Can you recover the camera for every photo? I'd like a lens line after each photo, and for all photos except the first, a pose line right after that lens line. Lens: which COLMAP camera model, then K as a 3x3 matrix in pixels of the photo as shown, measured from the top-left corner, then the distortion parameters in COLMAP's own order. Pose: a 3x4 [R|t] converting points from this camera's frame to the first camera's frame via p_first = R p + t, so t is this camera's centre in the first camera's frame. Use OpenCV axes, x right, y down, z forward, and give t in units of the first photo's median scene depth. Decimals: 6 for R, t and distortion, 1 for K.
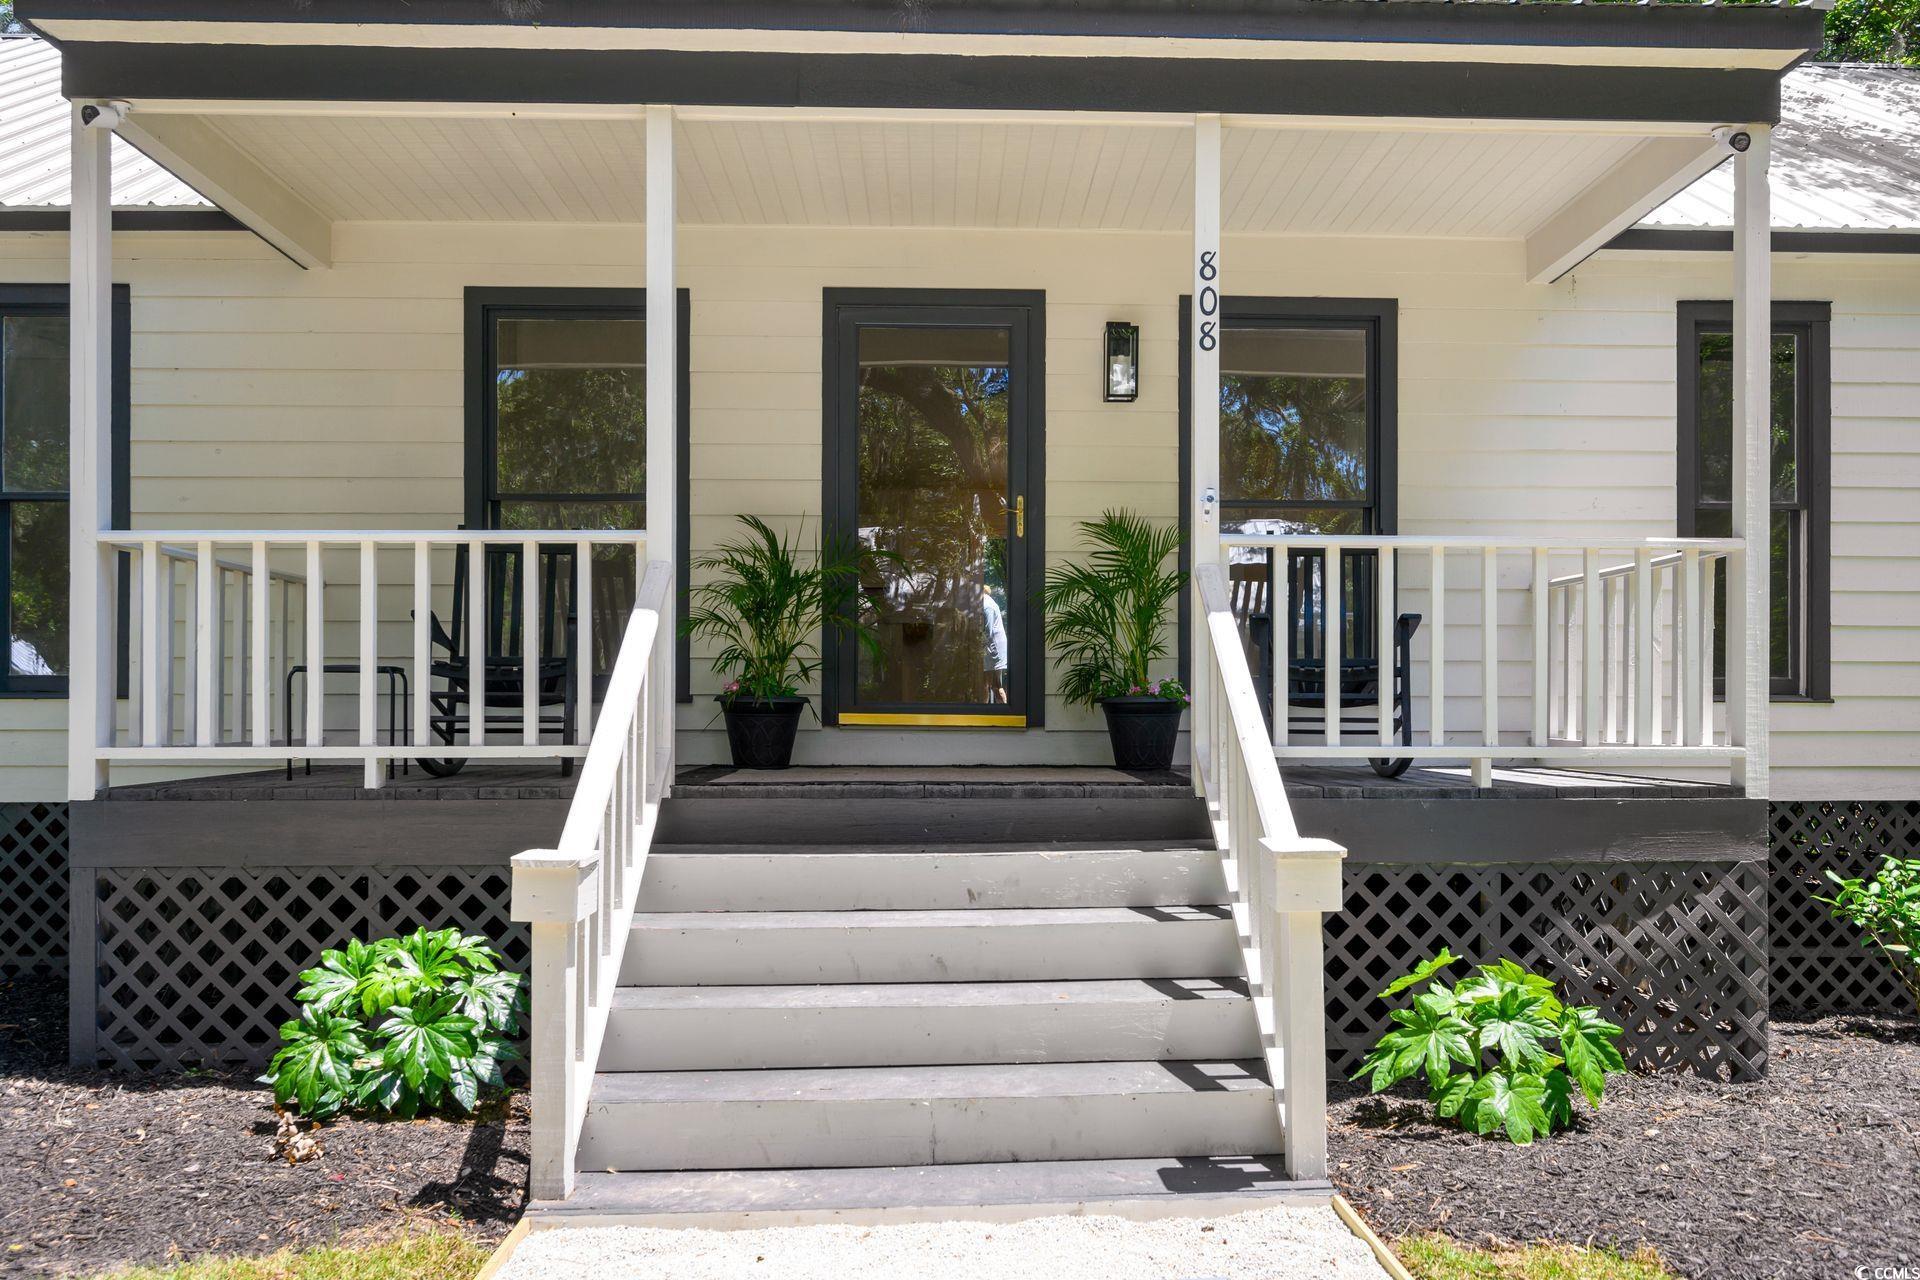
lens RADIAL K [[1338.0, 0, 954.8], [0, 1338.0, 690.4], [0, 0, 1]] dist [0.036276, 0.001071]
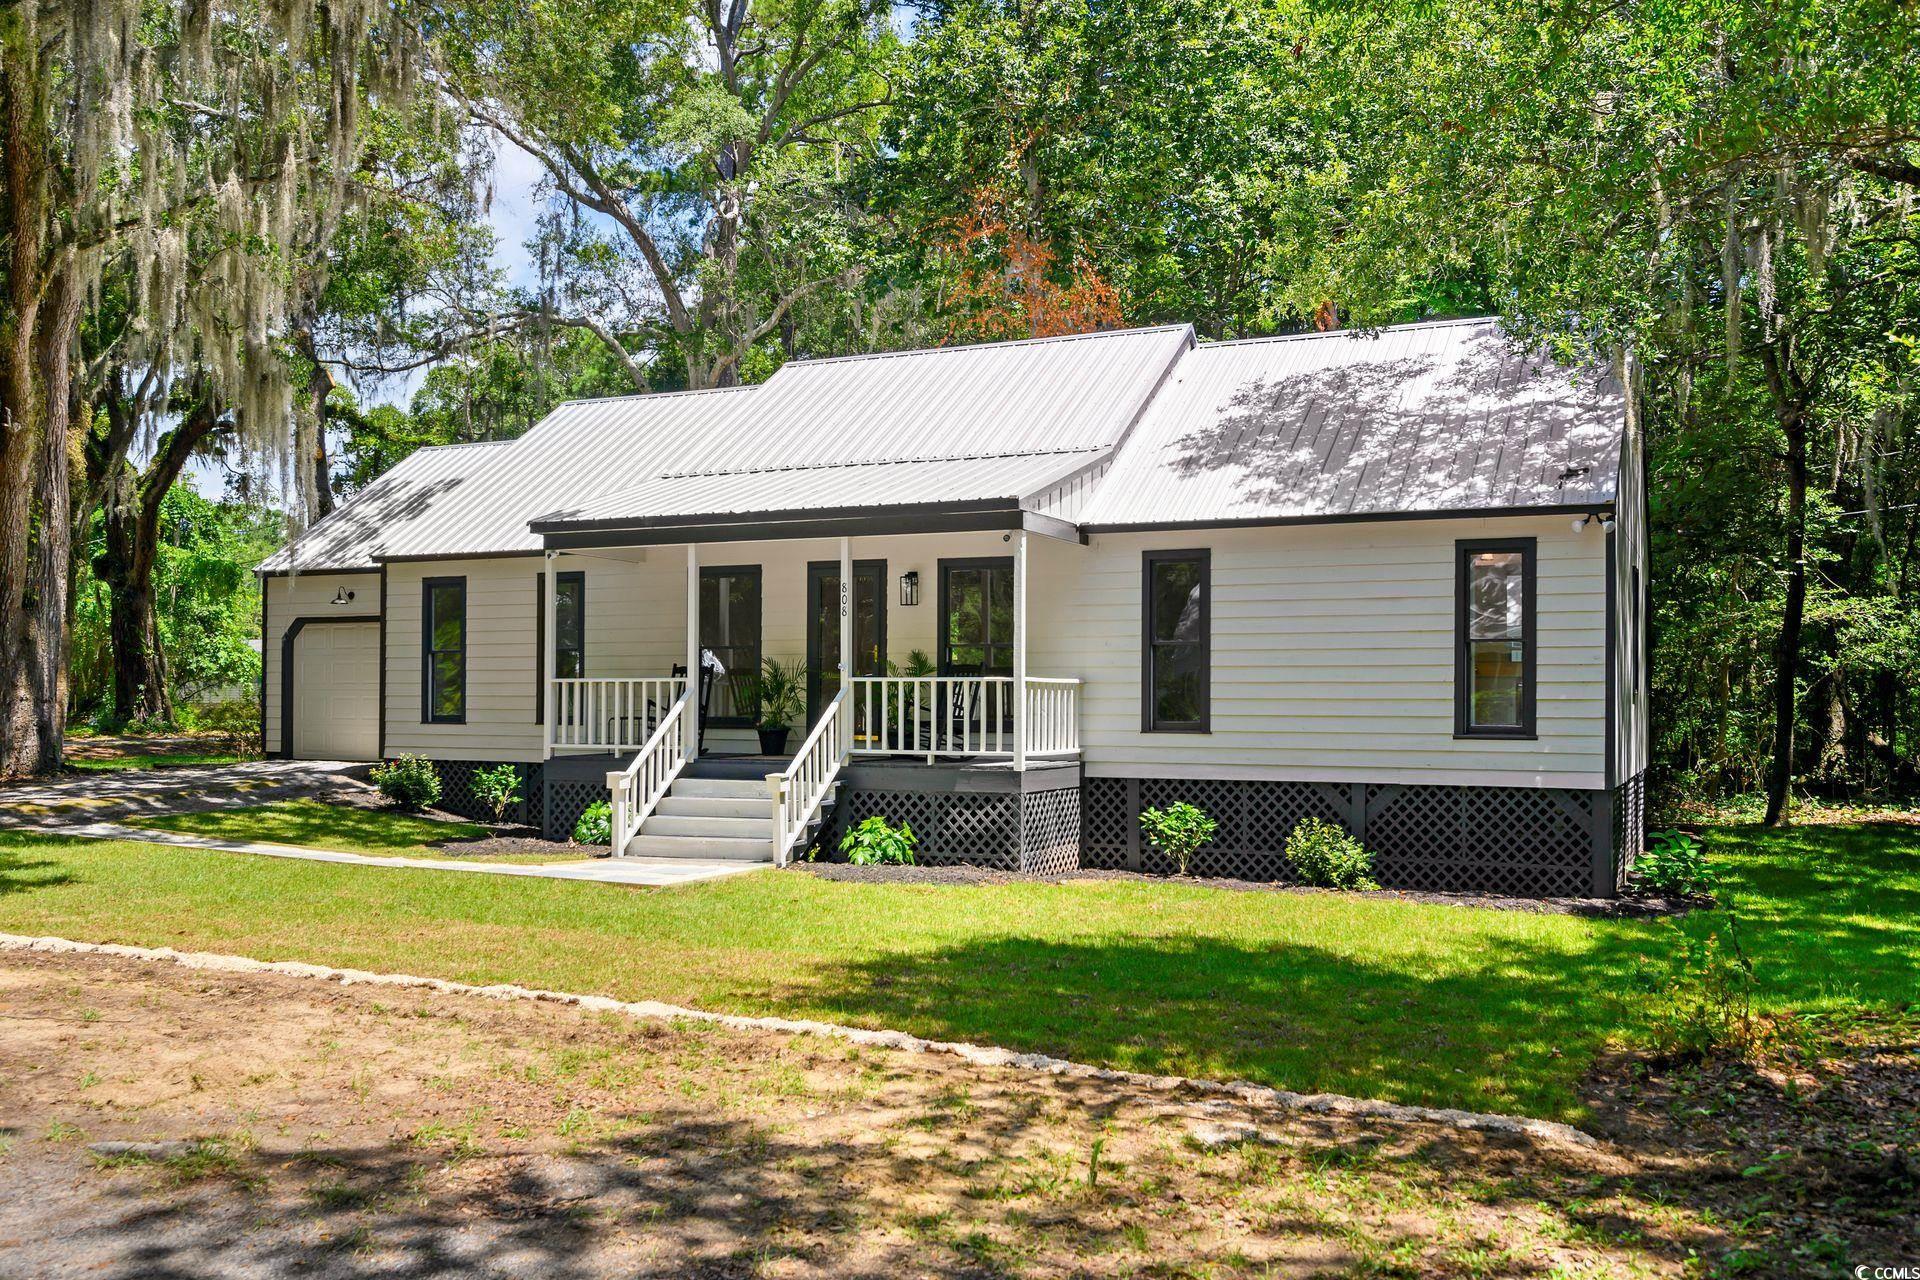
lens RADIAL K [[1558.4, 0, 961.0], [0, 1558.4, 646.6], [0, 0, 1]] dist [0.000596, 0.000098]
pose [[0.896779, -0.014655, -0.442237, 1.924971], [0.004435, 0.999699, -0.024135, -0.098934], [0.442457, 0.019683, 0.896574, -1.948616]]
